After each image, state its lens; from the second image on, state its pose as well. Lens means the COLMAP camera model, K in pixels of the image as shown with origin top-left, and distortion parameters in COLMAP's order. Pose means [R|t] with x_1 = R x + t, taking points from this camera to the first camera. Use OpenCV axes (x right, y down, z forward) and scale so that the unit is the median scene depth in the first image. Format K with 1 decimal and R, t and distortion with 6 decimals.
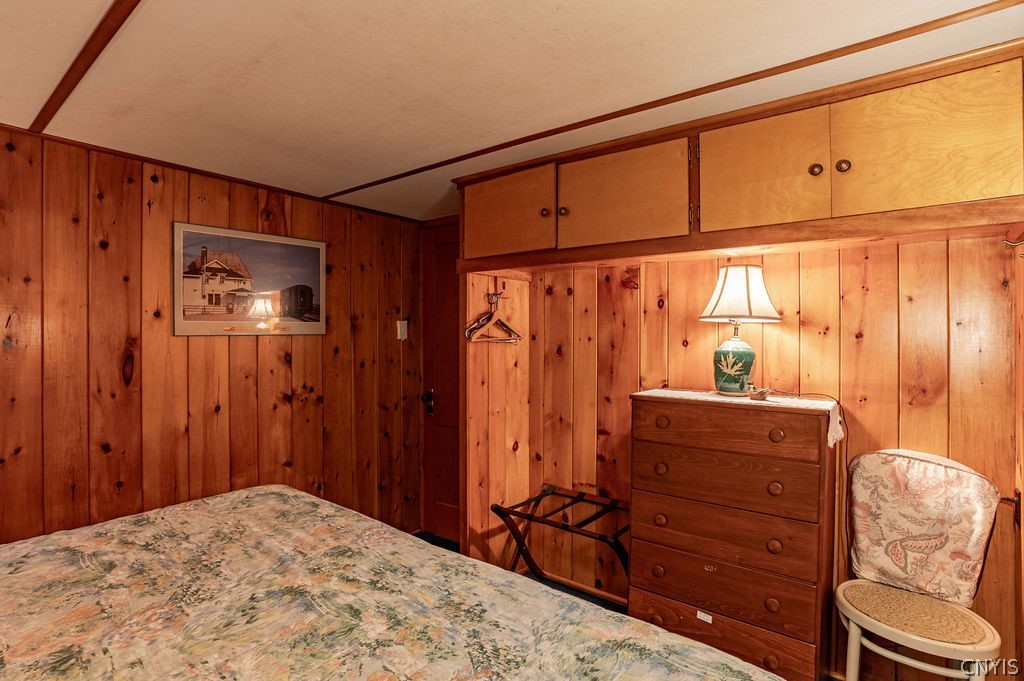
lens RADIAL K [[499.9, 0, 513.2], [0, 499.9, 342.1], [0, 0, 1]] dist [-0.034637, 0.002350]
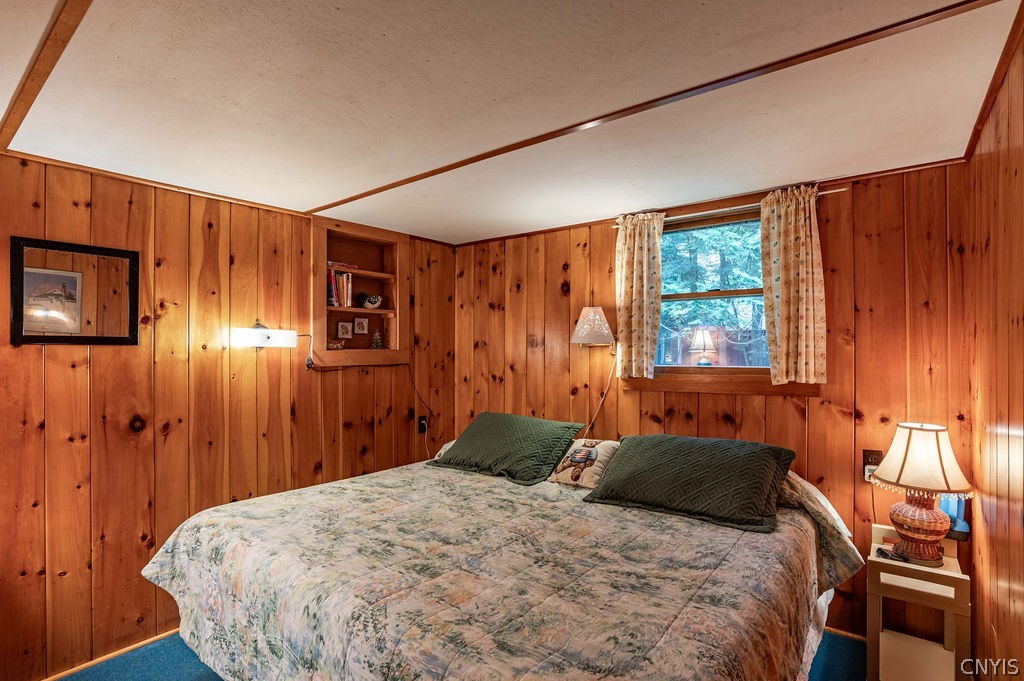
lens RADIAL K [[499.9, 0, 518.0], [0, 499.9, 350.1], [0, 0, 1]] dist [-0.034637, 0.002350]
pose [[-0.999896, -0.006925, -0.012615, -0.570809], [-0.006899, 0.999974, -0.002090, -0.015393], [0.012629, -0.002003, -0.999918, 2.208431]]
